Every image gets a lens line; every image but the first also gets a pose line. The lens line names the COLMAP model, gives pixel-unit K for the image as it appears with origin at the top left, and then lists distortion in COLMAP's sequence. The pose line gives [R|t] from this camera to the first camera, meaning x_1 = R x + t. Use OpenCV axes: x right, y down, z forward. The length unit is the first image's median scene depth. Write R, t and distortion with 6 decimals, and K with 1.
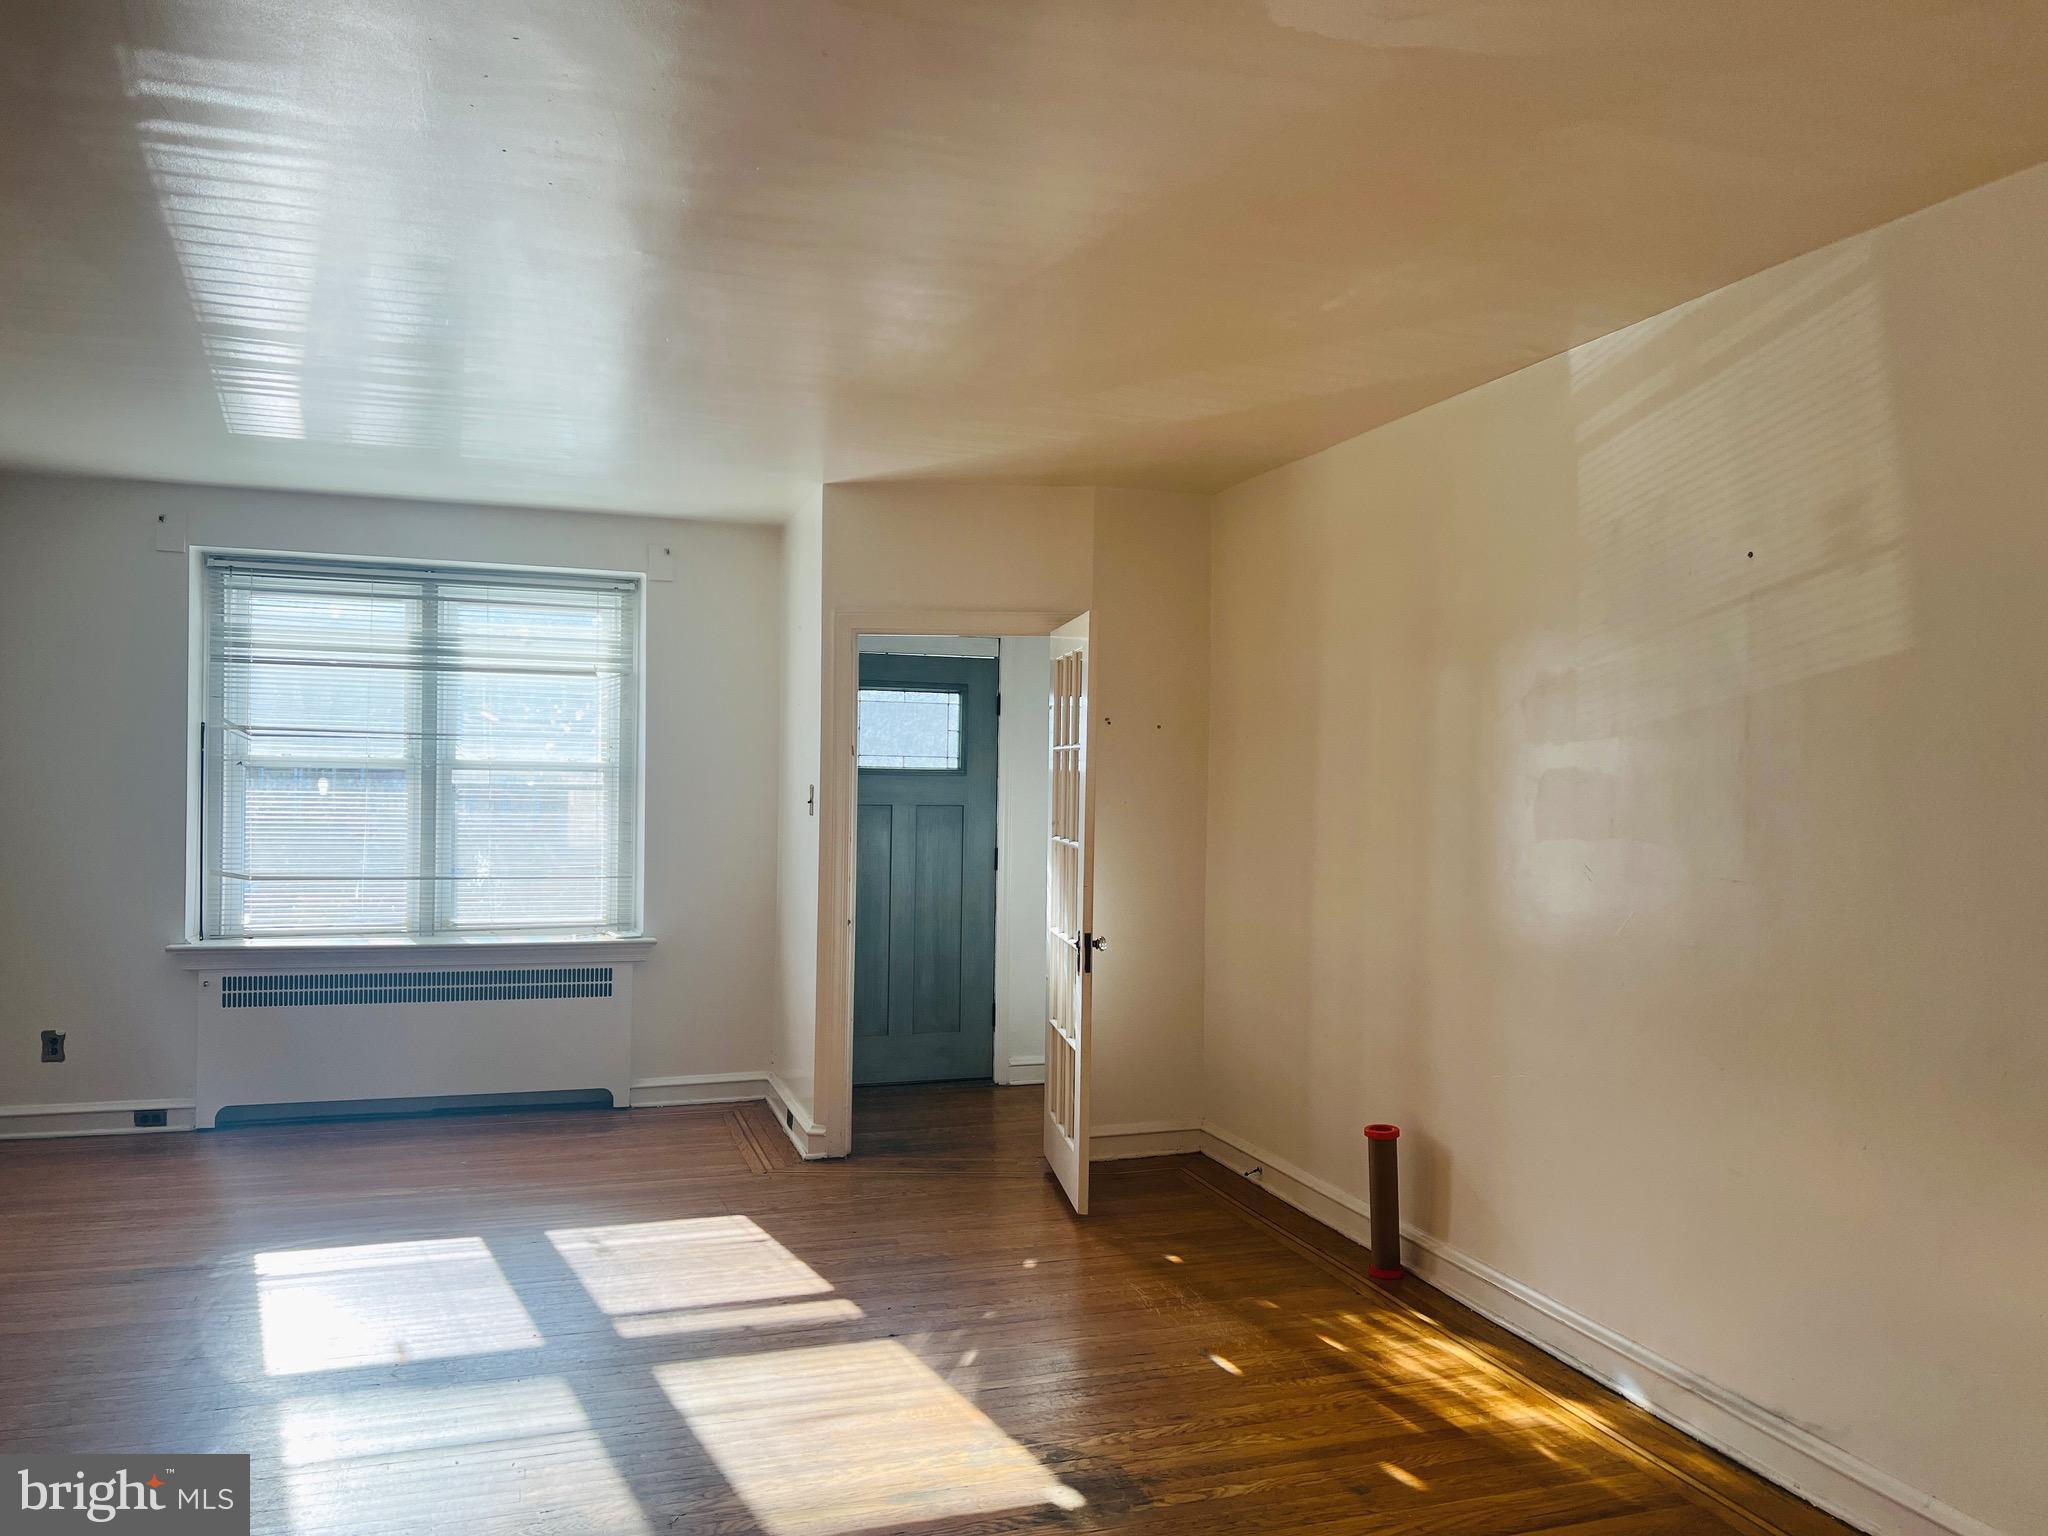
lens RADIAL K [[1529.4, 0, 1026.5], [0, 1529.4, 773.1], [0, 0, 1]] dist [0.051086, -0.017214]
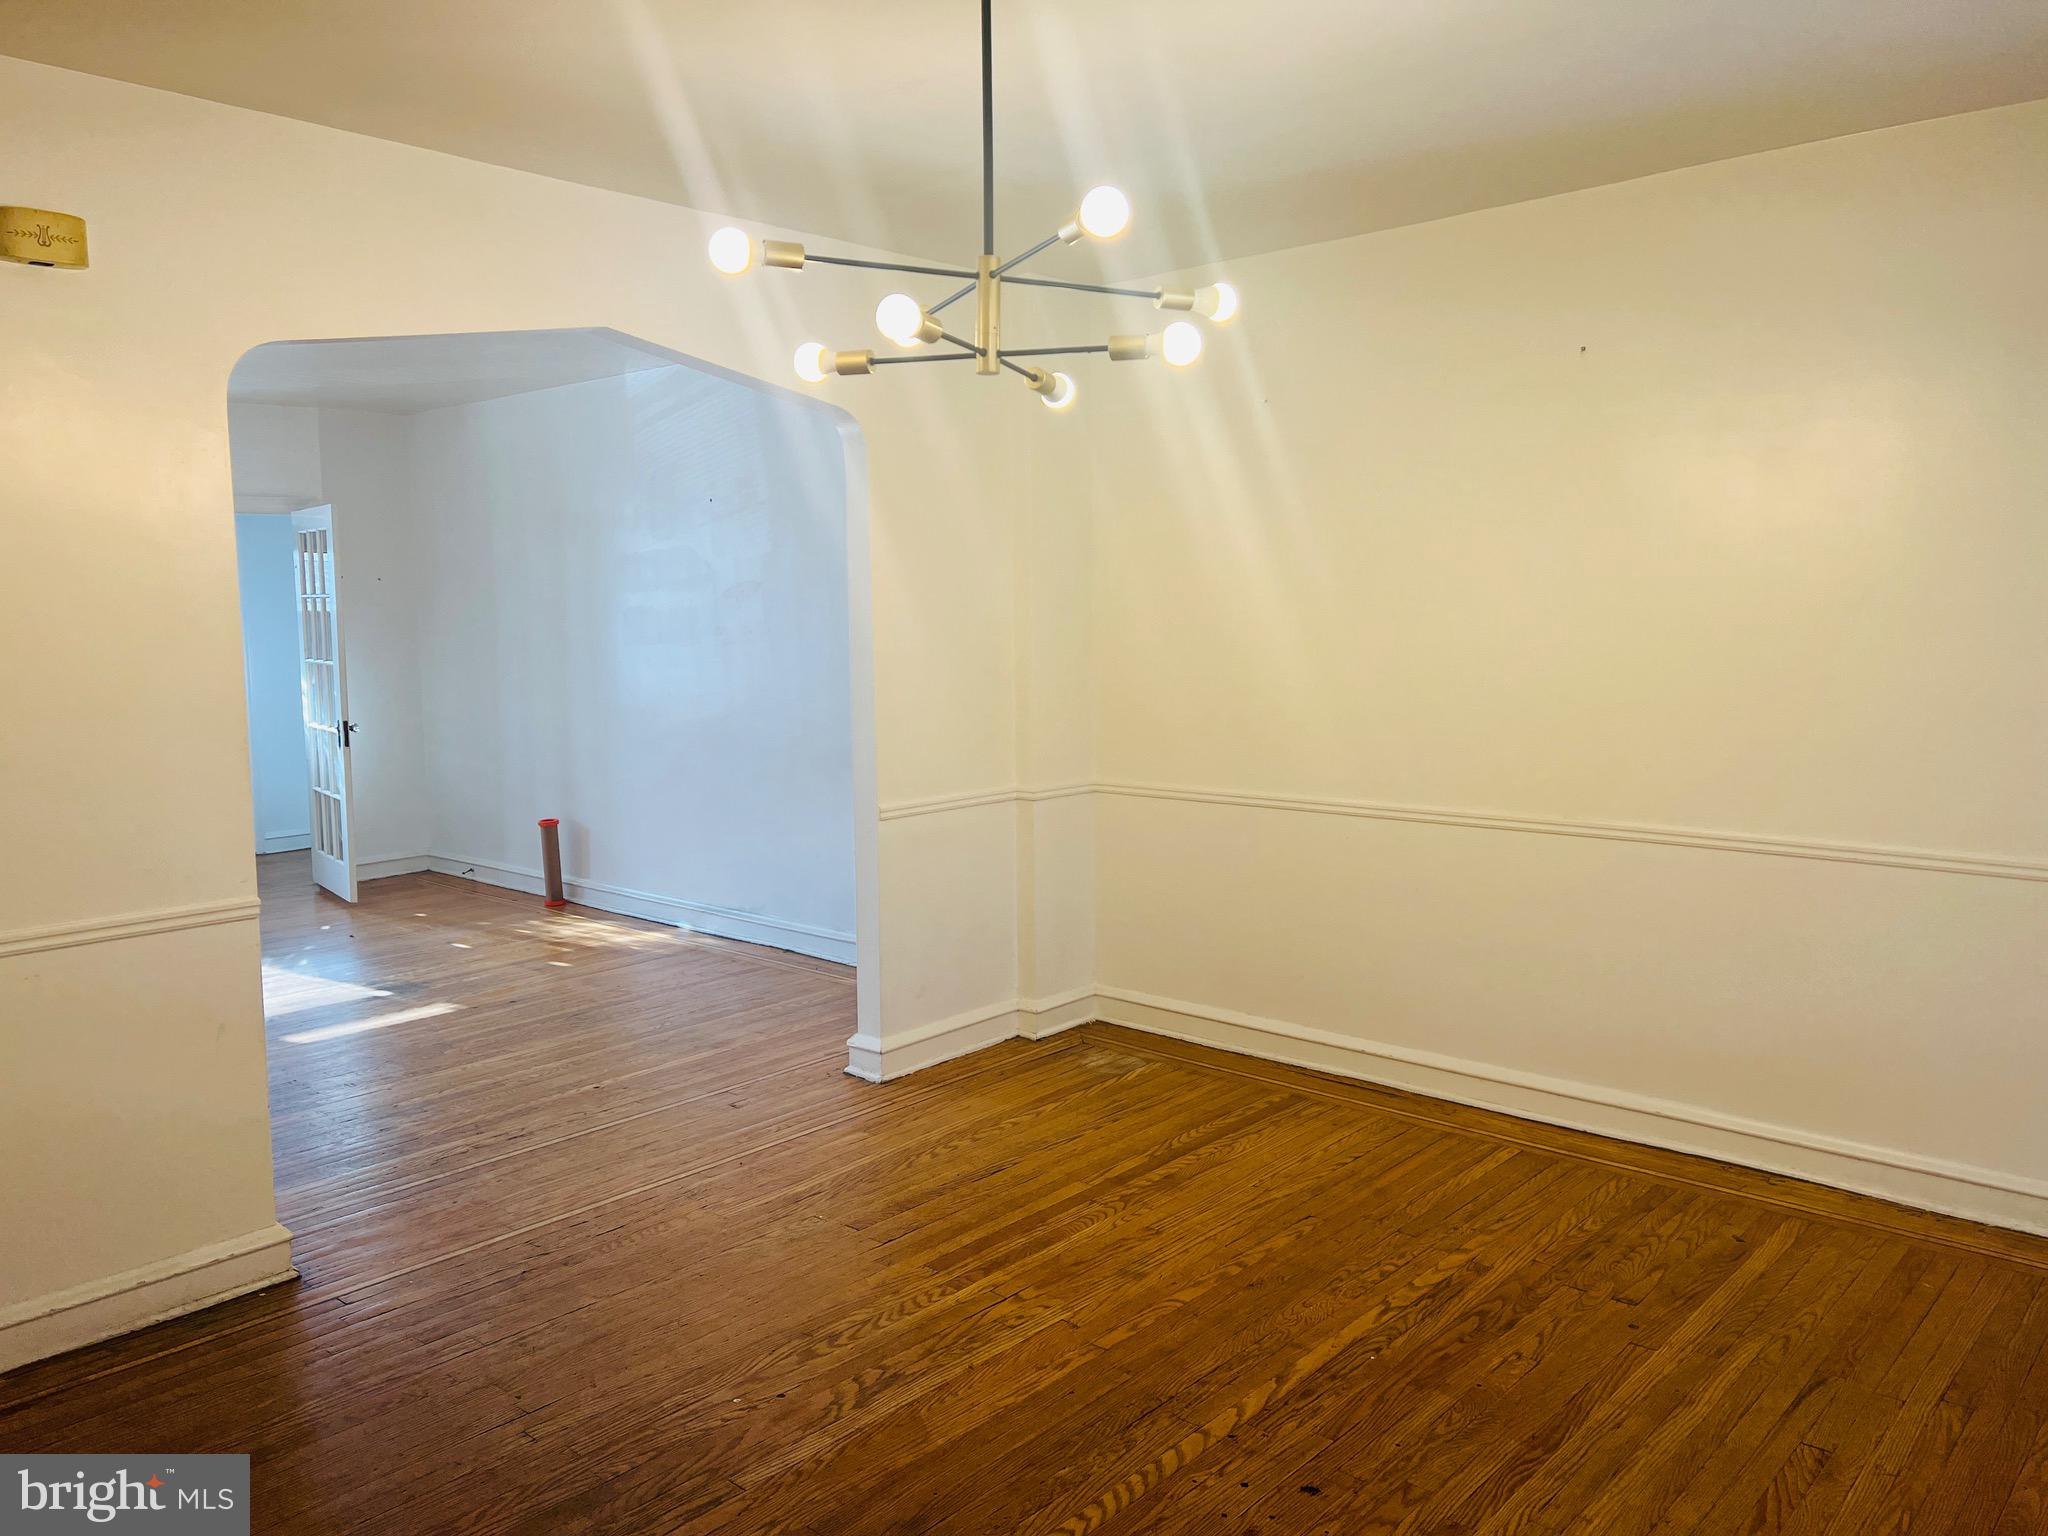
lens RADIAL K [[1529.4, 0, 955.9], [0, 1529.4, 724.1], [0, 0, 1]] dist [0.051086, -0.017214]
pose [[0.886257, -0.066205, 0.458438, -0.101205], [0.029808, 0.995833, 0.086188, -0.003692], [-0.462233, -0.062720, 0.884537, -0.505969]]
